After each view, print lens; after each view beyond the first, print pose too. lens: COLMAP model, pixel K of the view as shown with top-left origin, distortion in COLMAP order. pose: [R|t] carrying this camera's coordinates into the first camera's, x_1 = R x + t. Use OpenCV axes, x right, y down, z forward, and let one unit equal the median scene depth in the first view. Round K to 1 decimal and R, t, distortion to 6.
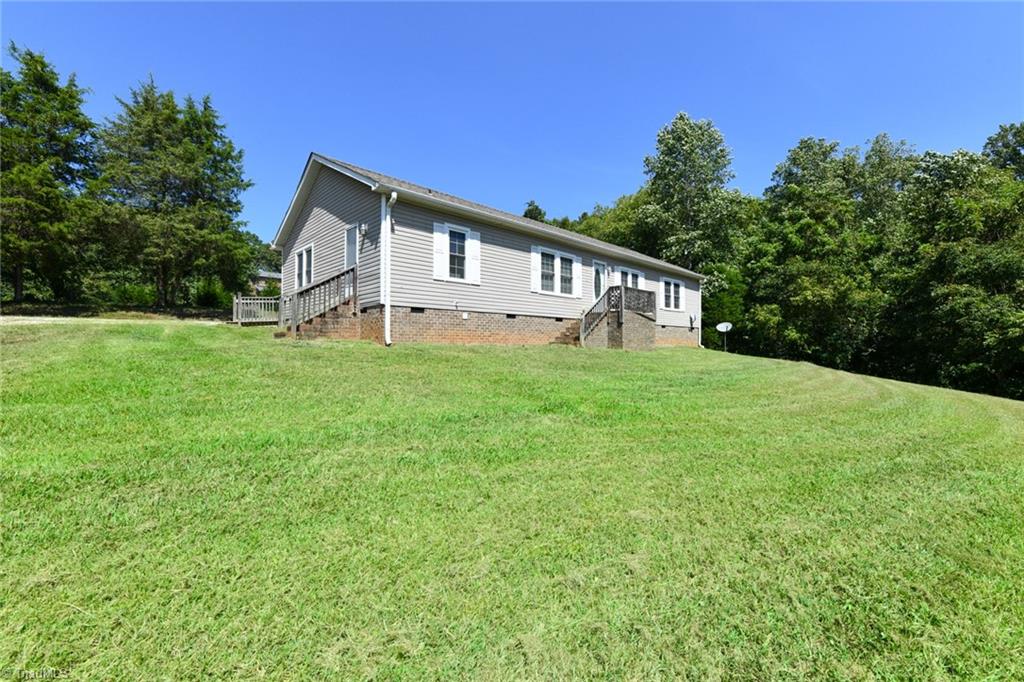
lens RADIAL K [[402.6, 0, 509.5], [0, 402.6, 332.8], [0, 0, 1]] dist [0.010288, -0.000500]
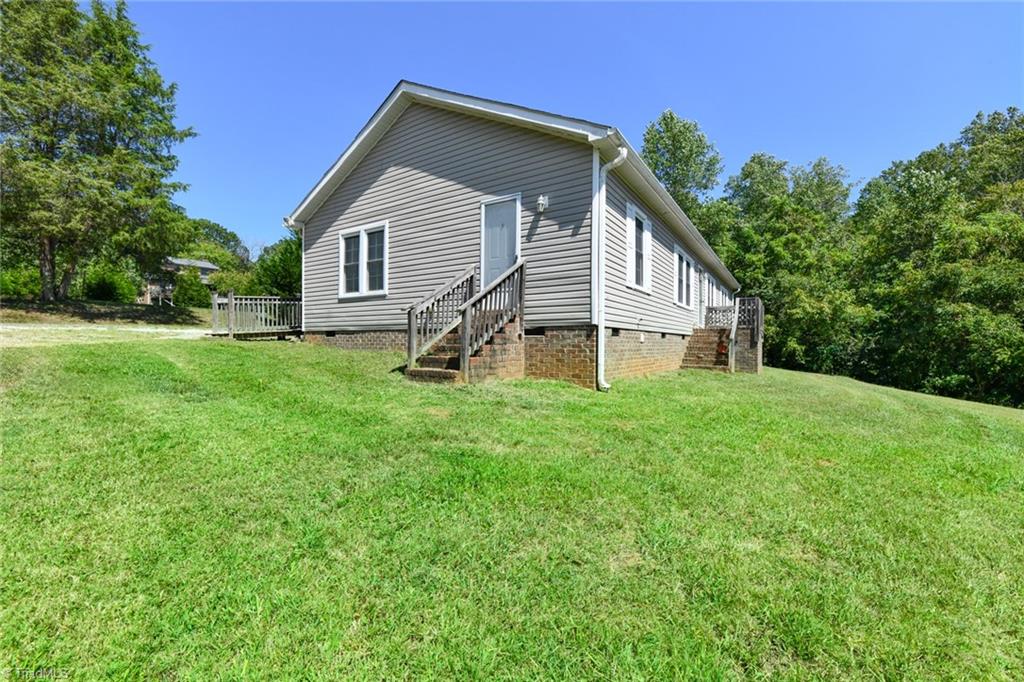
lens RADIAL K [[412.0, 0, 511.8], [0, 412.0, 336.6], [0, 0, 1]] dist [0.017473, -0.009029]
pose [[0.978410, 0.011948, 0.206327, -0.279945], [-0.014563, 0.999832, 0.011162, -0.028124], [-0.206159, -0.013926, 0.978420, 0.191202]]
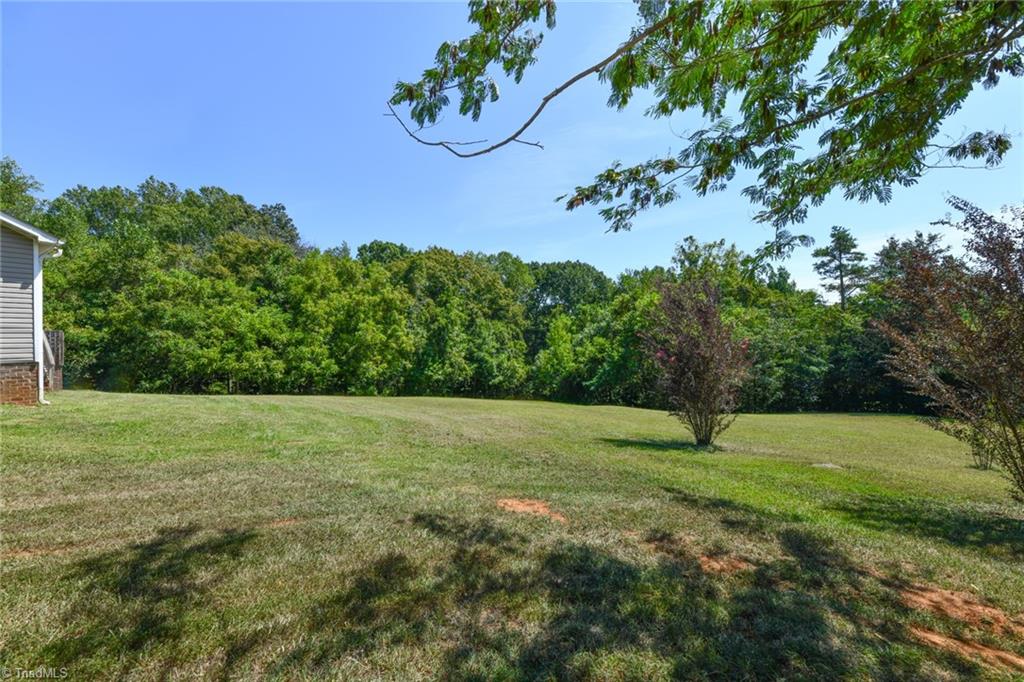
lens RADIAL K [[395.4, 0, 516.6], [0, 395.4, 347.8], [0, 0, 1]] dist [0.012766, -0.000089]
pose [[-0.240528, 0.005377, 0.970627, -0.722800], [-0.003797, 0.999972, -0.006481, -0.049577], [-0.970635, -0.005245, -0.240500, 0.072951]]
